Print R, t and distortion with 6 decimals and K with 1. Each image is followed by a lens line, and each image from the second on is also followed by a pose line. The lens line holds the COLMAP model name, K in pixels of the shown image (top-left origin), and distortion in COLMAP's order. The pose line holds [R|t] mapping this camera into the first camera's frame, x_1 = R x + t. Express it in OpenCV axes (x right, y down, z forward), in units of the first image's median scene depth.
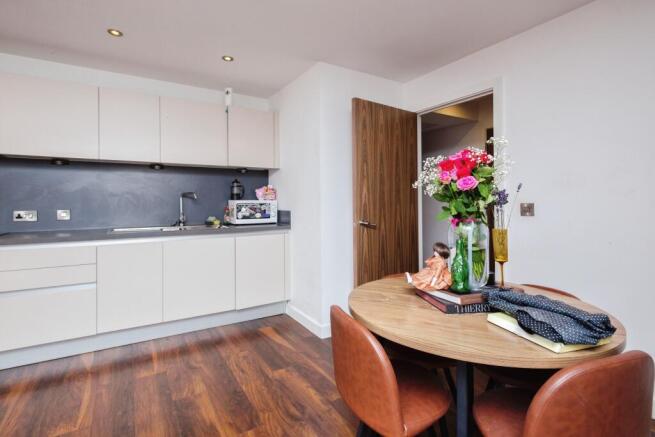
lens RADIAL K [[328.6, 0, 329.4], [0, 328.6, 195.1], [0, 0, 1]] dist [0.014448, -0.002335]
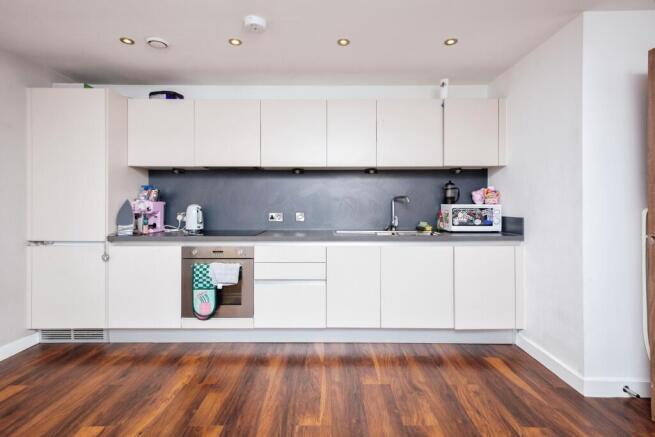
lens RADIAL K [[328.6, 0, 329.4], [0, 328.6, 195.1], [0, 0, 1]] dist [0.014448, -0.002335]
pose [[0.846431, -0.014740, -0.532294, -0.100524], [0.008242, 0.999860, -0.014582, 0.000998], [0.532434, 0.007955, 0.846434, 0.078385]]
